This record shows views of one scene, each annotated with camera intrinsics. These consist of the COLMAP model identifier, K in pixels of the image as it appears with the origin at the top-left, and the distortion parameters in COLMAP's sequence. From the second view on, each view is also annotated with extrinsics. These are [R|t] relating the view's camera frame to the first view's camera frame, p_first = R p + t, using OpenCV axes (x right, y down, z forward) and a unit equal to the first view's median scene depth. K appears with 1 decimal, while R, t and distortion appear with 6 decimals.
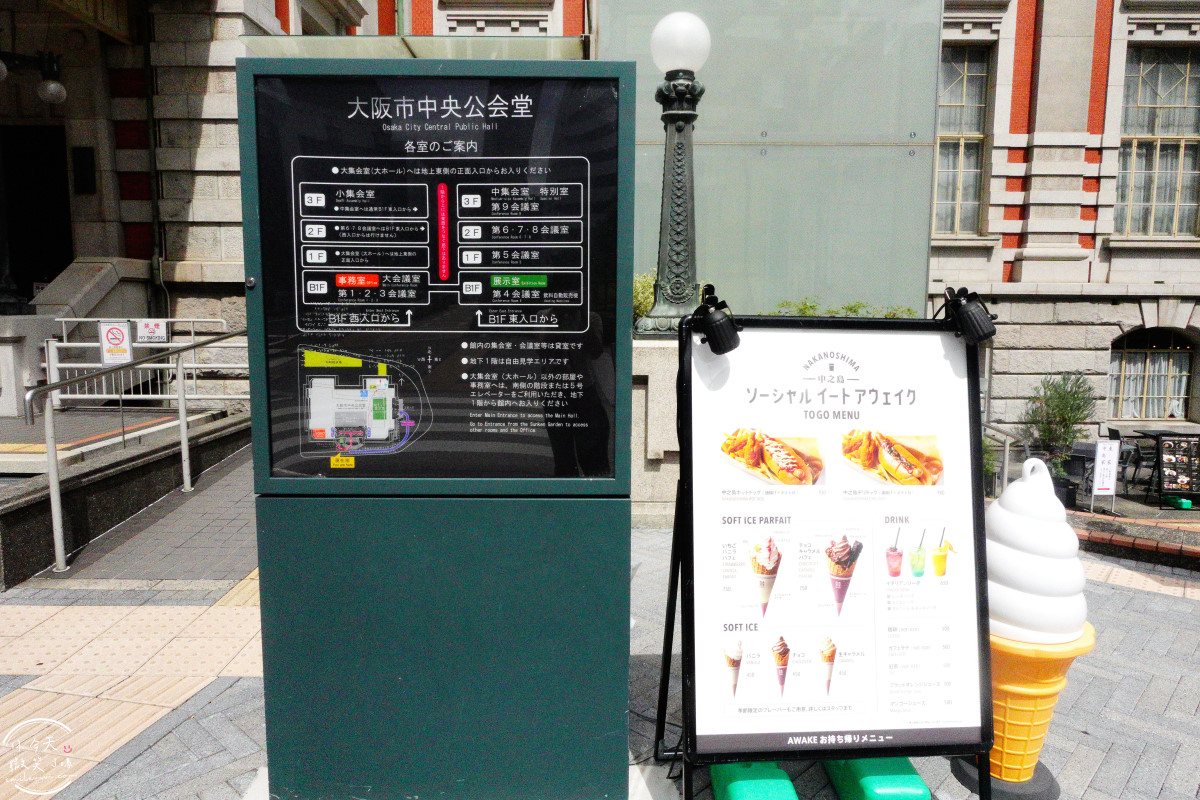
lens RADIAL K [[824.1, 0, 600.0], [0, 824.1, 400.0], [0, 0, 1]] dist [-0.001877, 0.001822]
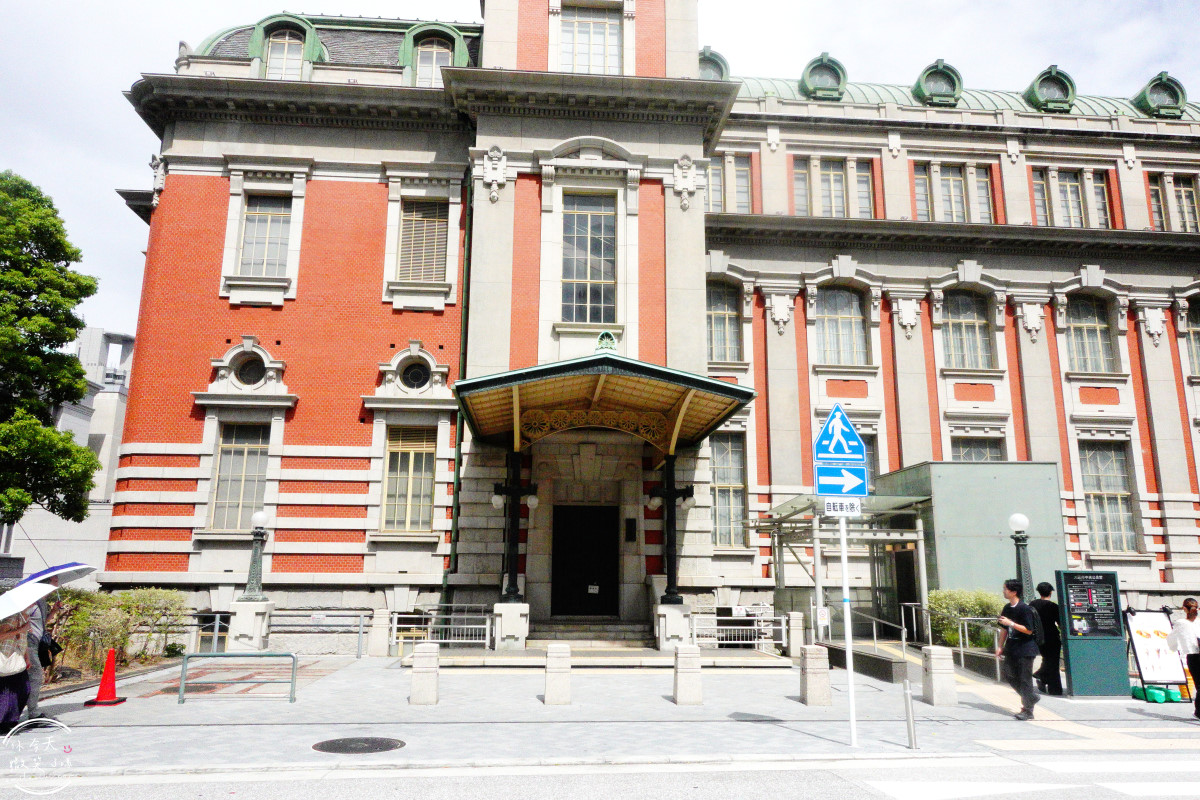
lens RADIAL K [[824.1, 0, 600.0], [0, 824.1, 400.0], [0, 0, 1]] dist [-0.001877, 0.001822]
pose [[0.996642, 0.022239, 0.078804, -0.486985], [0.004867, 0.944621, -0.328128, 0.046992], [-0.081737, 0.327409, 0.941341, -0.561303]]
